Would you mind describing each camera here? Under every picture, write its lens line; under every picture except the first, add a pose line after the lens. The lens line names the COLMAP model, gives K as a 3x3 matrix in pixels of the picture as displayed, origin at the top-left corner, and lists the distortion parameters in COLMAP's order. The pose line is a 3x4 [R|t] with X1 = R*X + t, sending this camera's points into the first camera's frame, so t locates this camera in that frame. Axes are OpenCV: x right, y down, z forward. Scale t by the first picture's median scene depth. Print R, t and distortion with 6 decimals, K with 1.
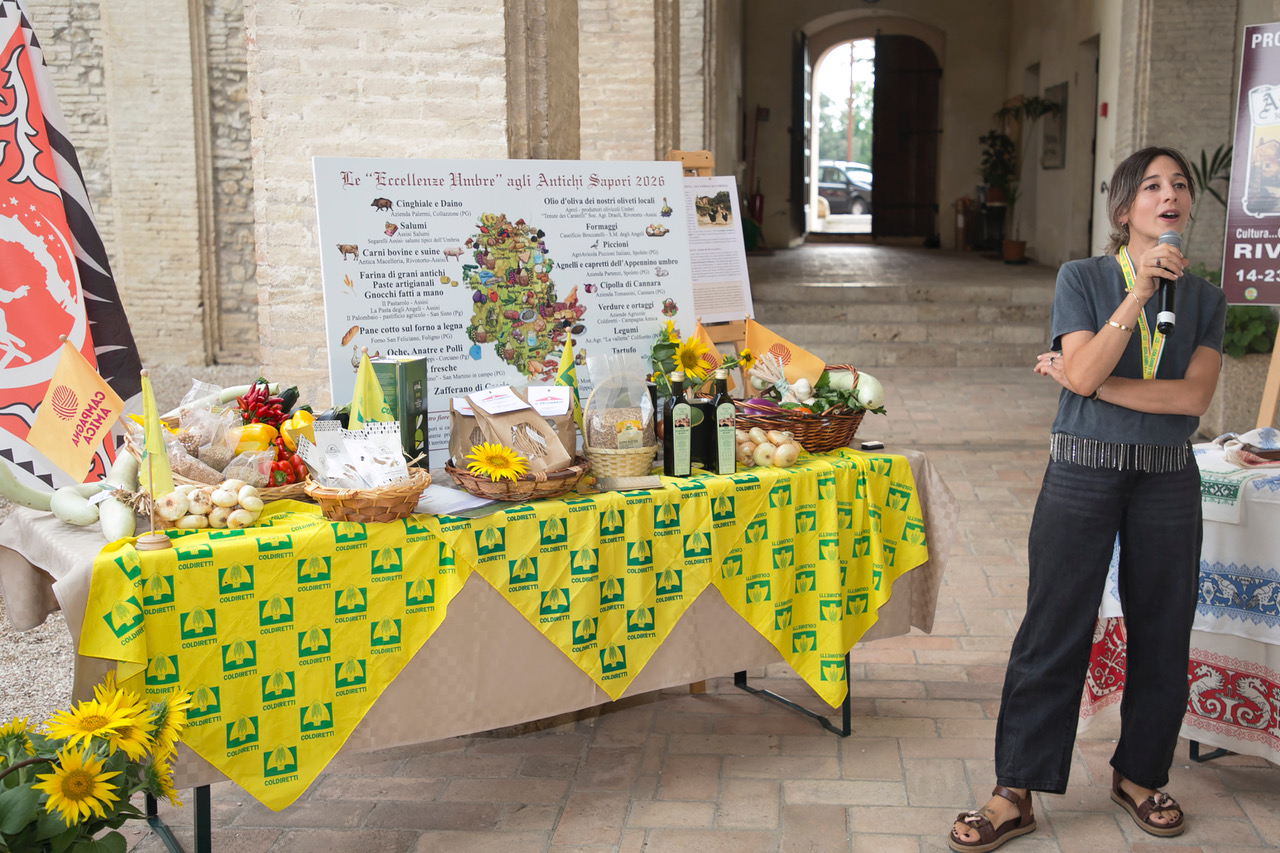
lens RADIAL K [[1518.5, 0, 699.0], [0, 1518.5, 387.3], [0, 0, 1]] dist [0.092250, 0.068341]
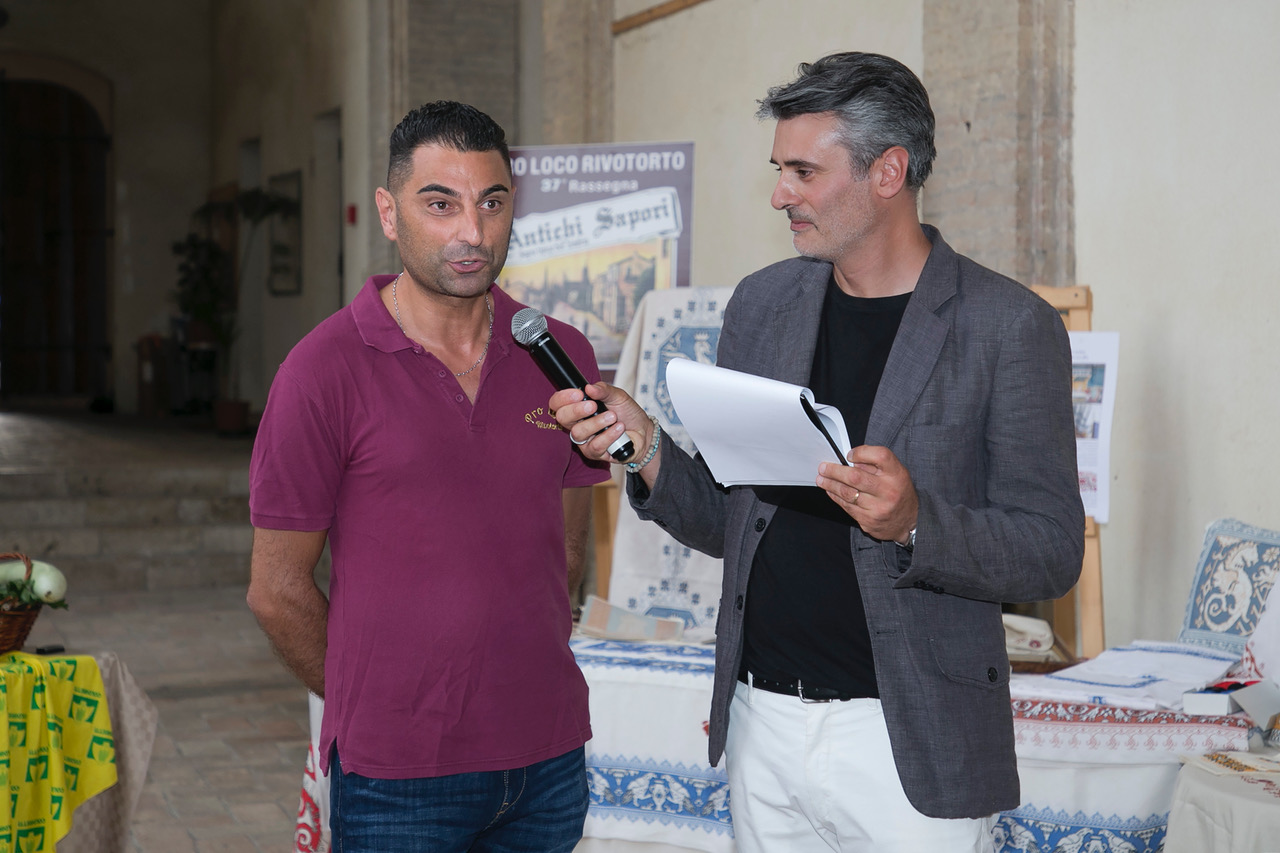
lens RADIAL K [[2582.1, 0, 667.1], [0, 2582.1, 357.3], [0, 0, 1]] dist [0.313261, -0.217651]
pose [[0.933628, -0.003667, 0.358225, -0.085544], [0.044039, 0.993538, -0.104606, 0.045652], [-0.355527, 0.113439, 0.927756, -0.466325]]
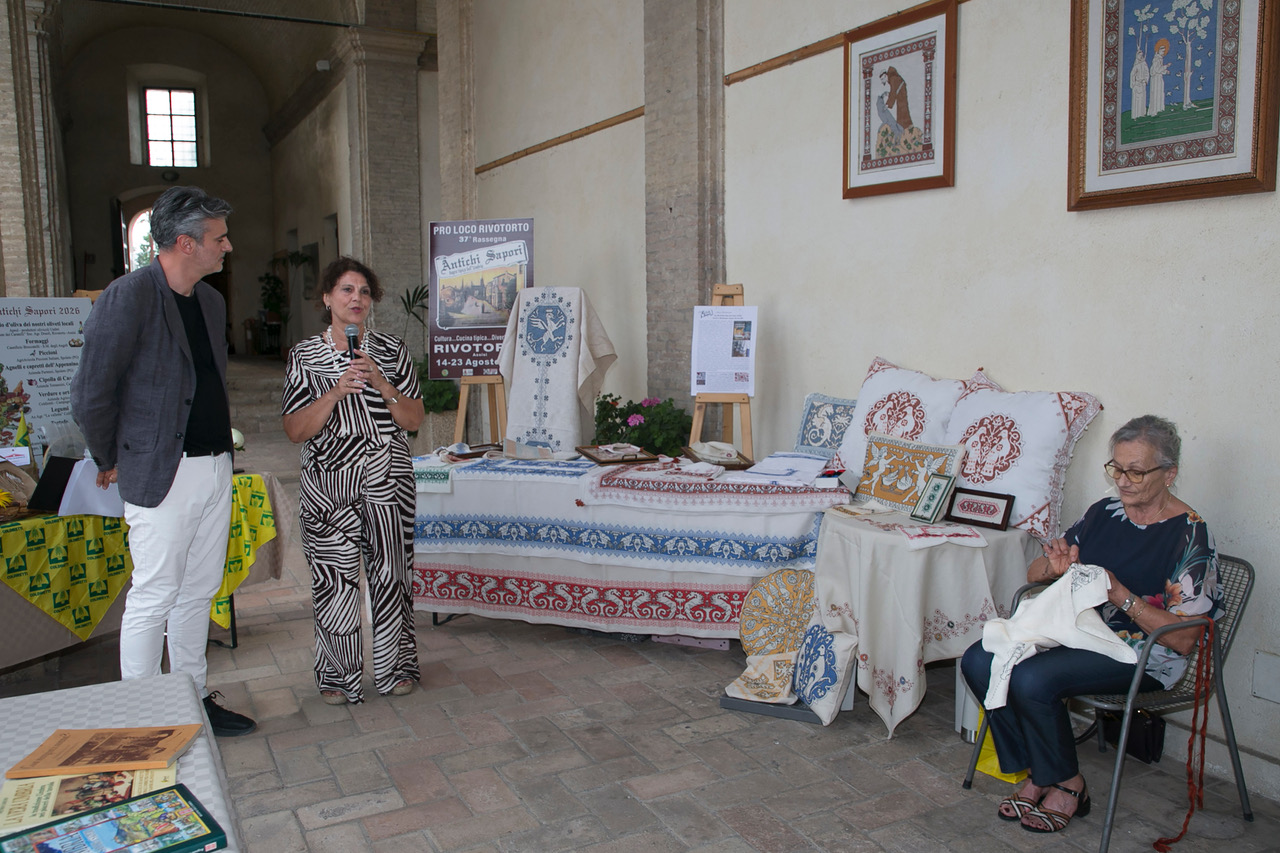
lens RADIAL K [[1048.1, 0, 655.9], [0, 1048.1, 442.9], [0, 0, 1]] dist [-0.052678, 0.047317]
pose [[0.852920, -0.069780, 0.517358, -0.079561], [0.071667, 0.997294, 0.016361, 0.022319], [-0.517100, 0.023123, 0.855613, -0.194247]]
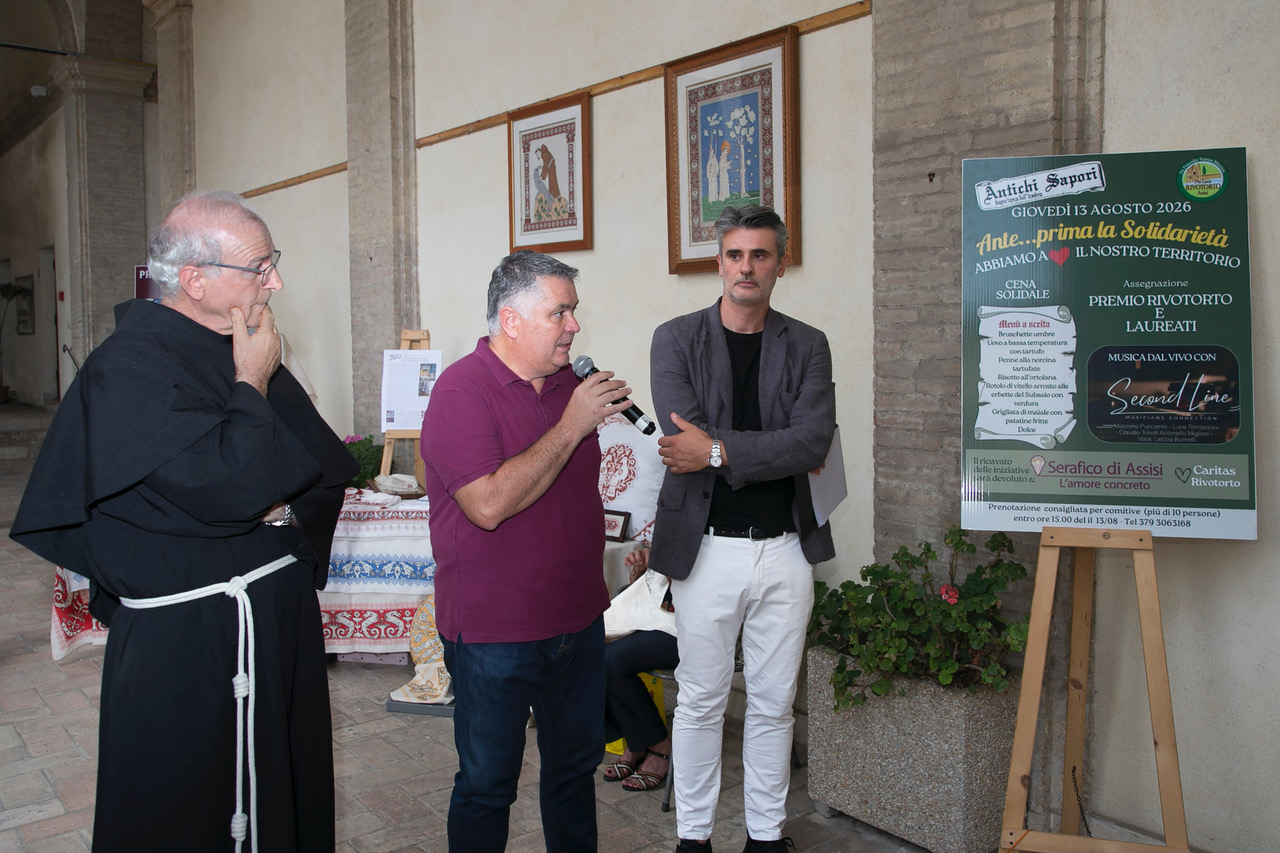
lens RADIAL K [[1093.9, 0, 644.6], [0, 1093.9, 400.8], [0, 0, 1]] dist [-0.045088, 0.057881]
pose [[0.737388, -0.041026, 0.674222, -0.090151], [0.091841, 0.994974, -0.039901, 0.036490], [-0.669196, 0.091343, 0.737450, -0.418413]]
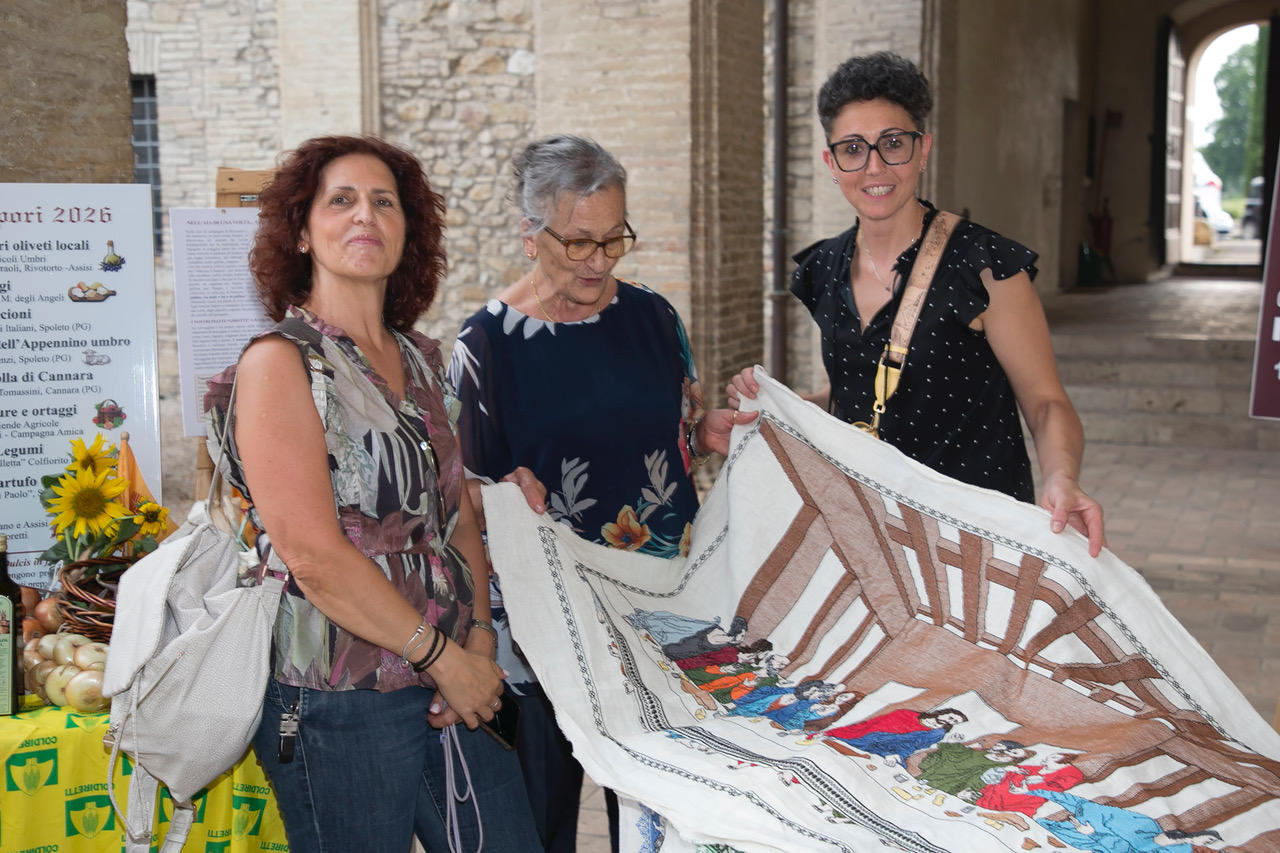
lens RADIAL K [[1634.2, 0, 682.7], [0, 1634.2, 359.1], [0, 0, 1]] dist [0.094411, 0.005835]
pose [[0.953941, 0.023112, -0.299102, 0.430467], [-0.034641, 0.998845, -0.033299, -0.063690], [0.297987, 0.042126, 0.953640, 0.435521]]
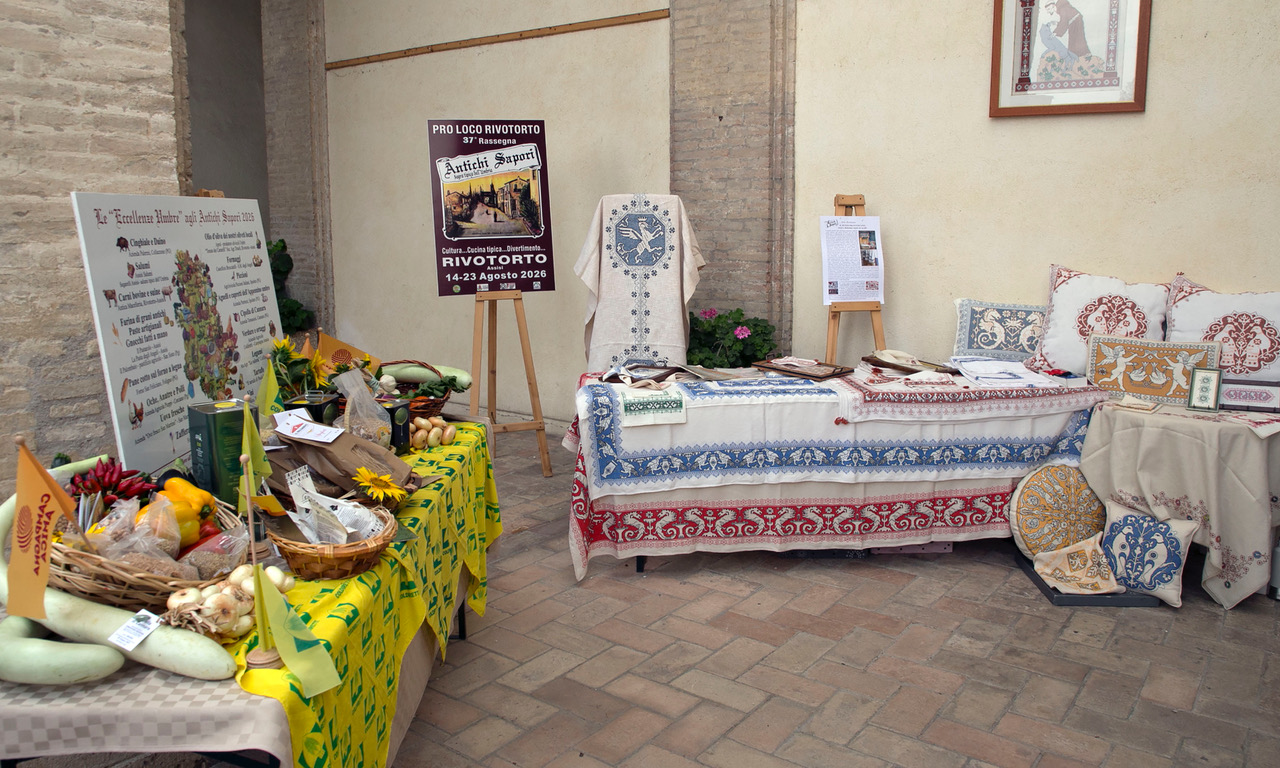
lens RADIAL K [[967.3, 0, 630.8], [0, 967.3, 344.0], [0, 0, 1]] dist [-0.066790, 0.033498]
pose [[0.556913, -0.107978, 0.823522, -0.478945], [0.107977, 0.992511, 0.057115, -0.055515], [-0.823522, 0.057113, 0.564402, 0.397979]]
